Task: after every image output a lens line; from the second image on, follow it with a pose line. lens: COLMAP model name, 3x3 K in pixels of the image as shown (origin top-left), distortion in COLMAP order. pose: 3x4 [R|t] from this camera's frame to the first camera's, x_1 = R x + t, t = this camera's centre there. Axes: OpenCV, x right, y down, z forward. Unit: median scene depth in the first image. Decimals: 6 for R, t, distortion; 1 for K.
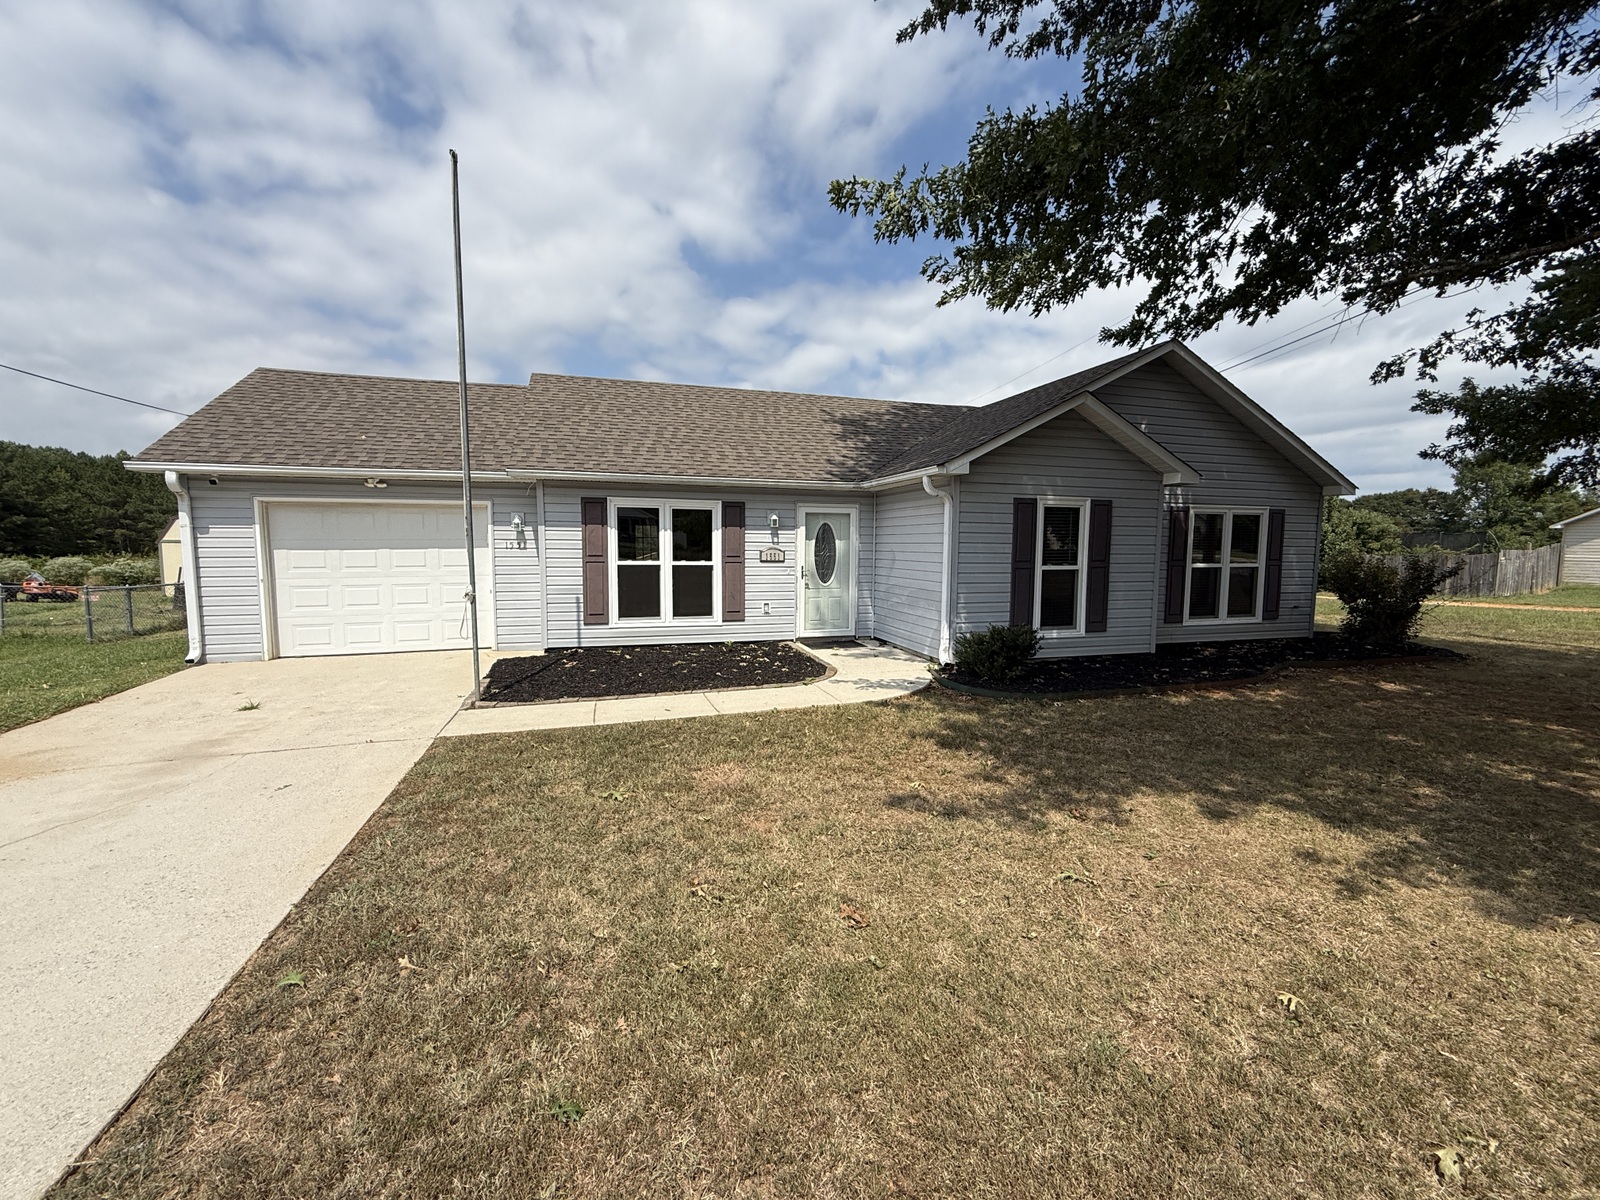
lens RADIAL K [[641.6, 0, 794.7], [0, 641.6, 600.2], [0, 0, 1]] dist [-0.001564, 0.000431]
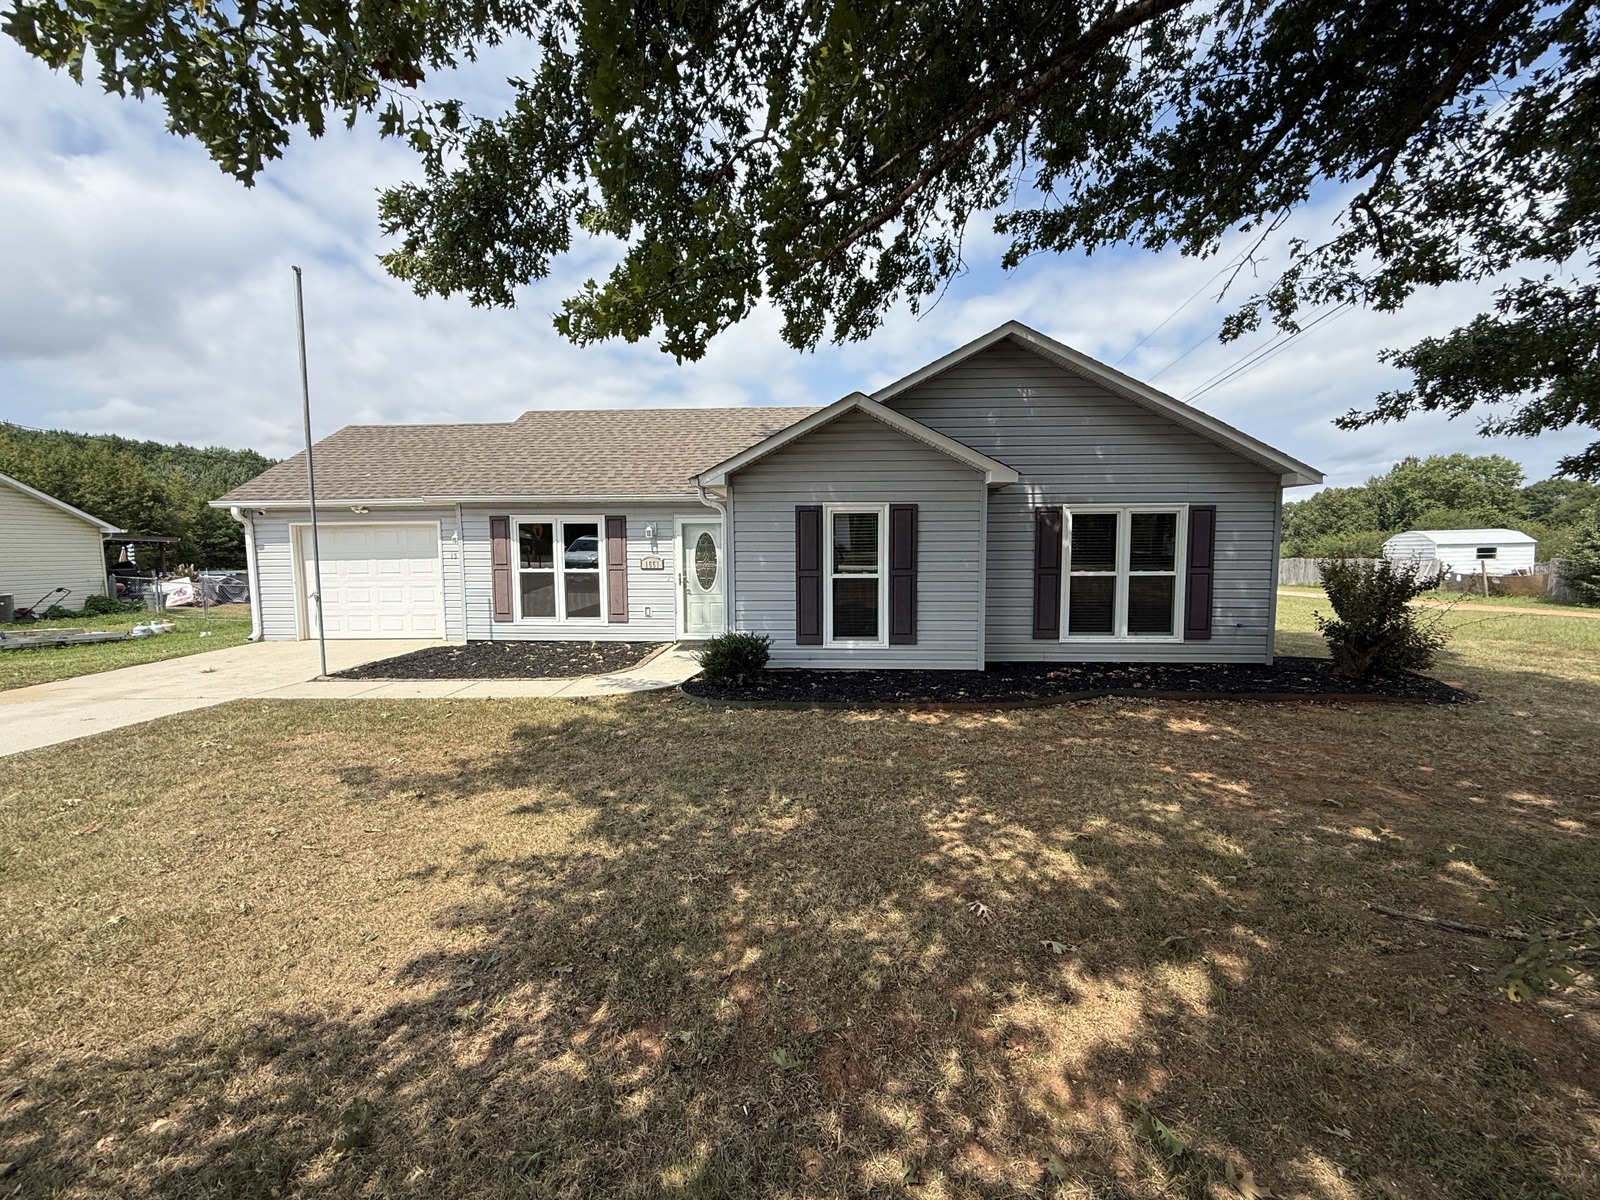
lens RADIAL K [[641.6, 0, 802.8], [0, 641.6, 599.7], [0, 0, 1]] dist [-0.001564, 0.000431]
pose [[0.942073, 0.016533, -0.335000, 0.621861], [-0.019155, 0.999806, -0.004525, -0.009122], [0.334861, 0.010680, 0.942207, 0.061697]]
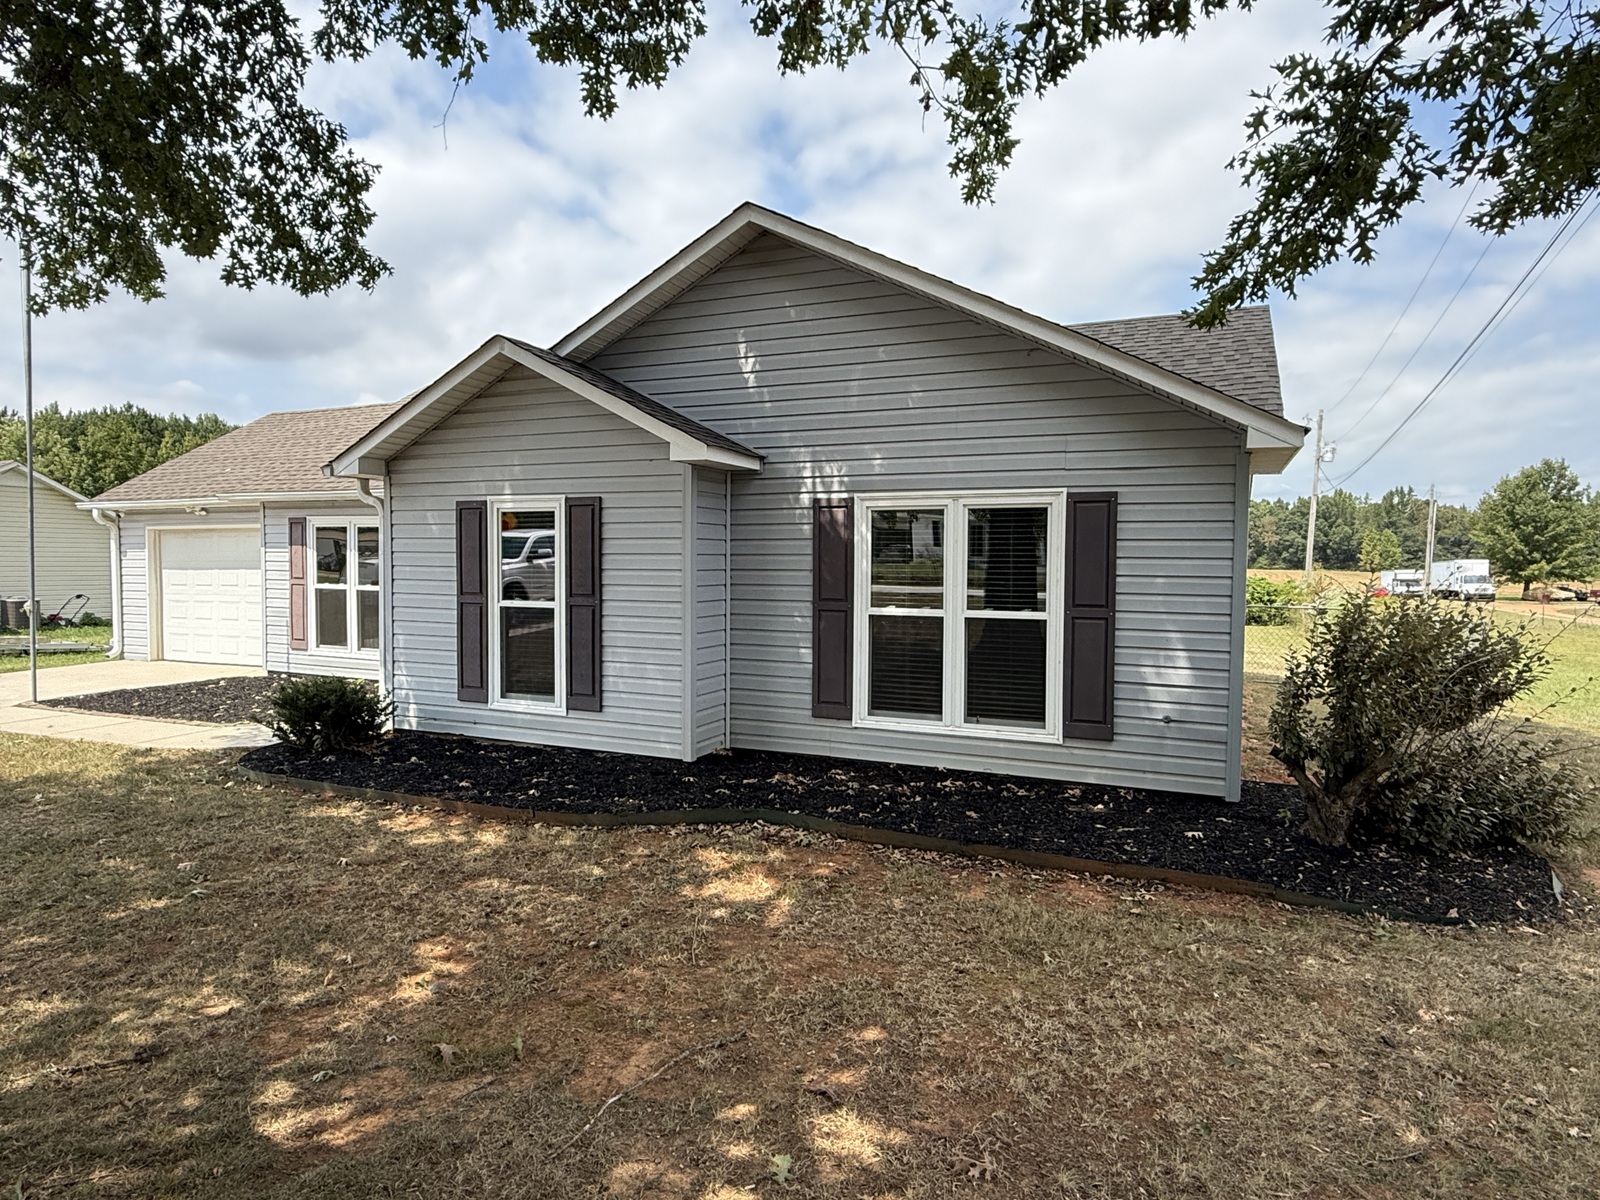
lens RADIAL K [[927.0, 0, 806.3], [0, 927.0, 599.4], [0, 0, 1]] dist [-0.001359, -0.000301]
pose [[0.764462, 0.027003, -0.644103, 1.157373], [-0.059090, 0.997851, -0.028300, -0.043132], [0.641955, 0.059694, 0.764415, 0.434383]]
